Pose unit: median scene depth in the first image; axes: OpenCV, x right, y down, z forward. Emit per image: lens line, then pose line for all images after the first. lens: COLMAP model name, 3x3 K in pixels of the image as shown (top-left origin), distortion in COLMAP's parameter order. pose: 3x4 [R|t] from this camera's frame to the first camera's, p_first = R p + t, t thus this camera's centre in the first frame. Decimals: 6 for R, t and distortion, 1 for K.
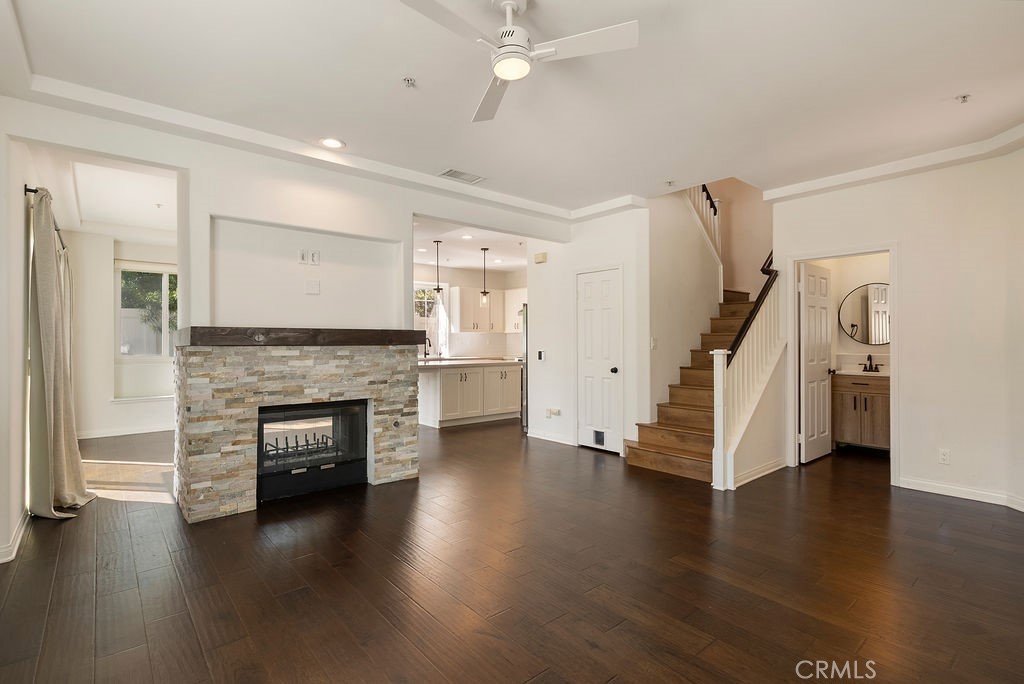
lens RADIAL K [[473.4, 0, 511.2], [0, 473.4, 339.0], [0, 0, 1]] dist [0.005559, 0.000330]
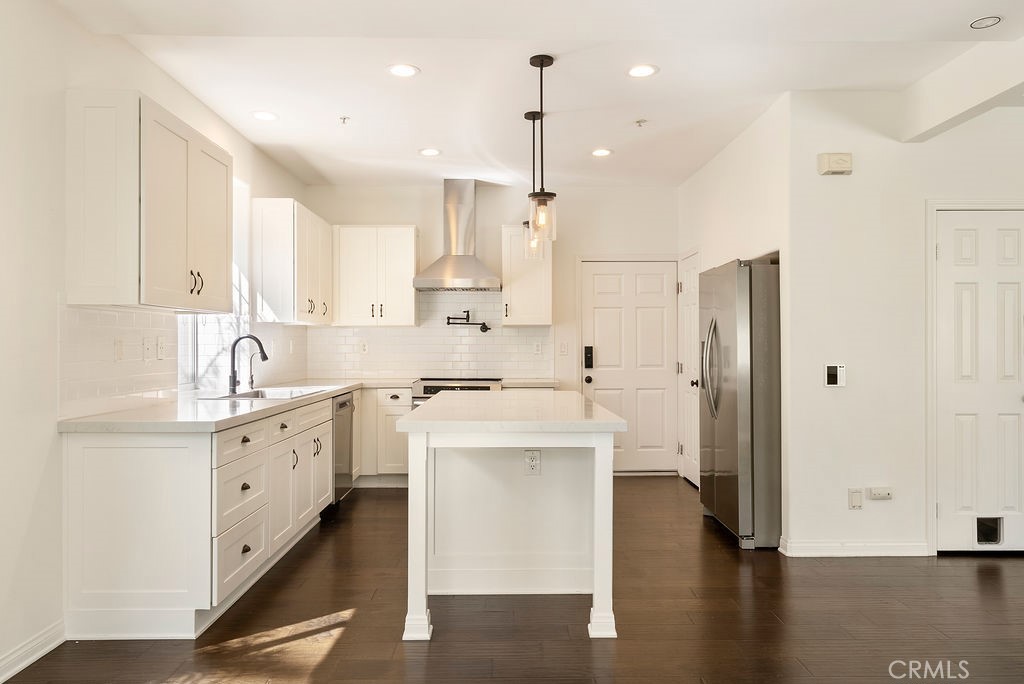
lens RADIAL K [[721.8, 0, 512.9], [0, 721.8, 341.3], [0, 0, 1]] dist [0.023906, 0.001530]
pose [[0.644510, 0.006820, 0.764566, -0.581731], [-0.003766, 0.999976, -0.005745, 0.006181], [-0.764587, 0.000823, 0.644520, 0.671992]]
